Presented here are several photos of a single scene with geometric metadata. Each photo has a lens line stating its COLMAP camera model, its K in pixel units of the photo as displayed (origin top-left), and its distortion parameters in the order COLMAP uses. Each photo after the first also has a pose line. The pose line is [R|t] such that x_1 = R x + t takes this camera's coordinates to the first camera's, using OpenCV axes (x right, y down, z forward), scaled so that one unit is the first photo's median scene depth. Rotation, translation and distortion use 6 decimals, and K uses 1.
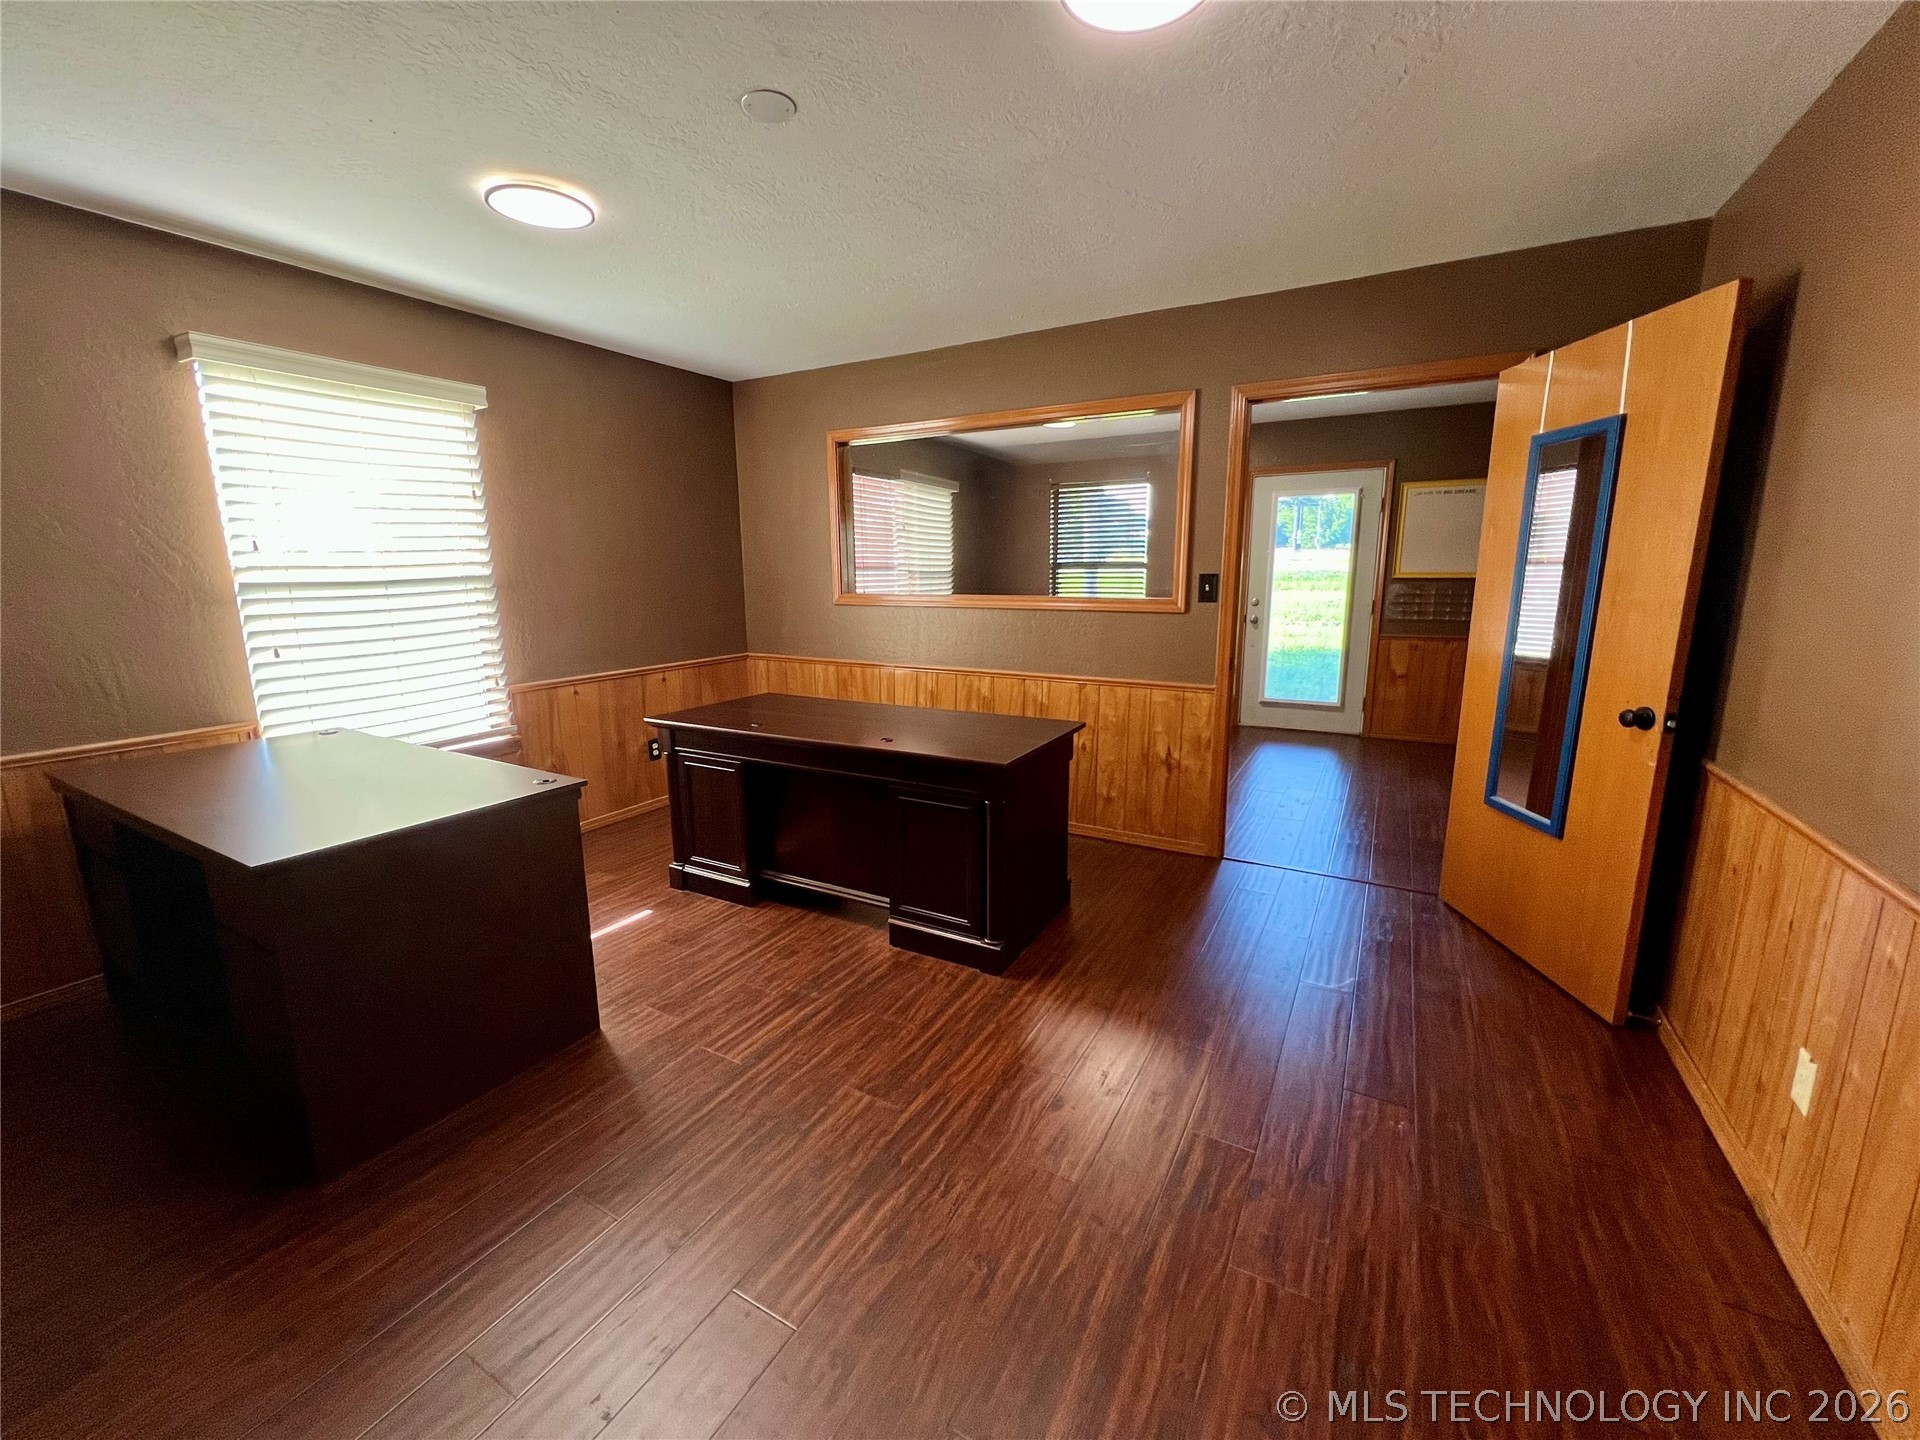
lens RADIAL K [[783.5, 0, 960.0], [0, 783.5, 720.0], [0, 0, 1]] dist [0.013156, 0.000028]
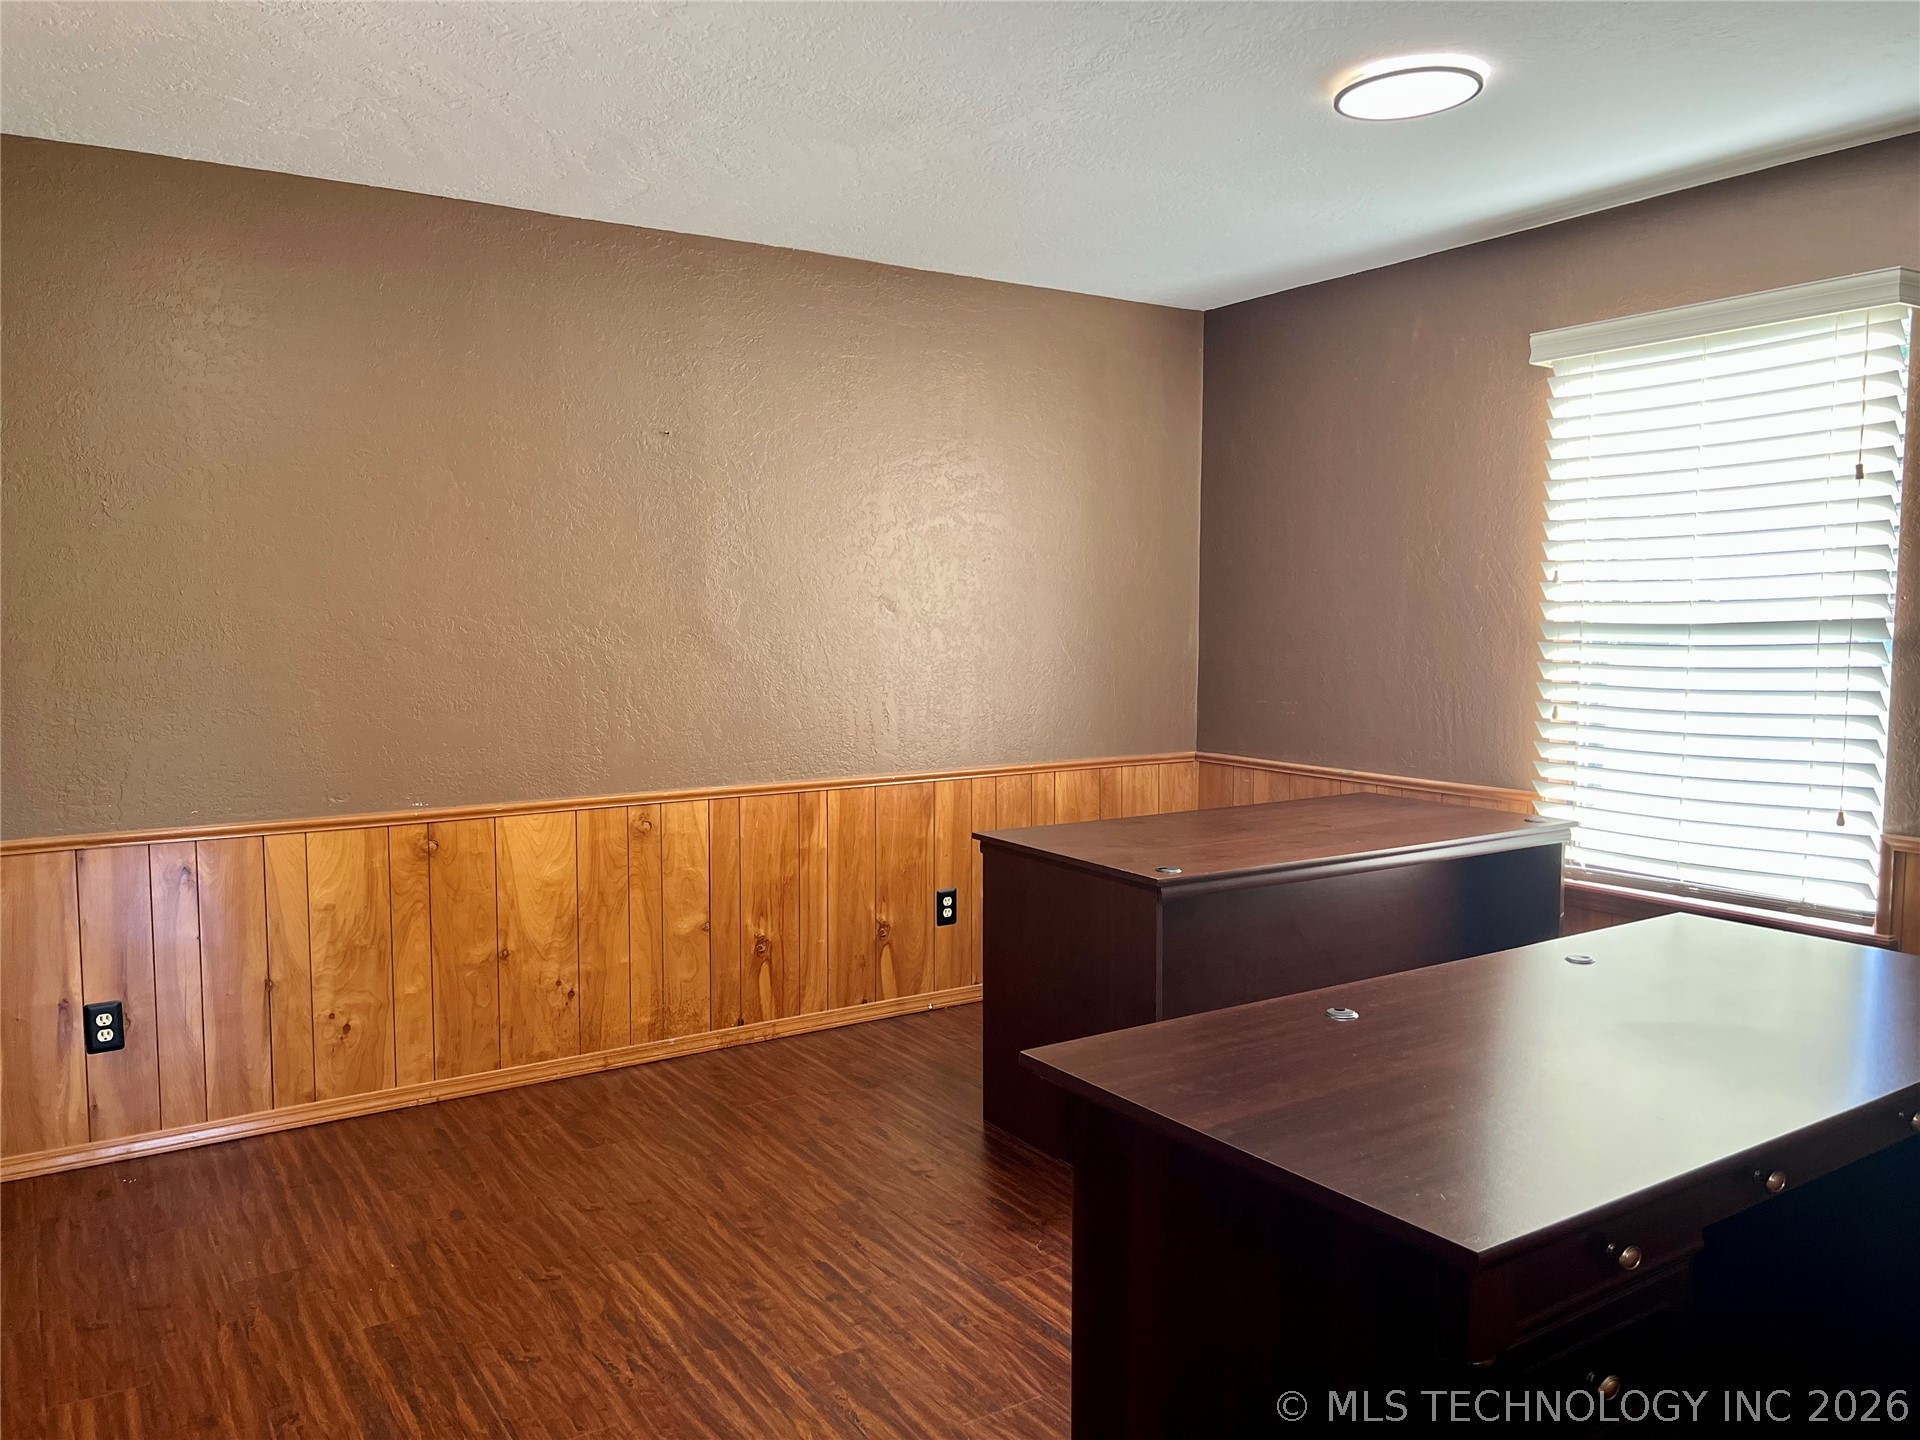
lens RADIAL K [[1485.6, 0, 918.8], [0, 1485.6, 717.8], [0, 0, 1]] dist [0.109286, -0.000925]
pose [[-0.482242, 0.087039, -0.871704, 0.760595], [-0.160920, 0.969319, 0.185809, -0.264729], [0.861132, 0.229880, -0.453440, 1.182959]]
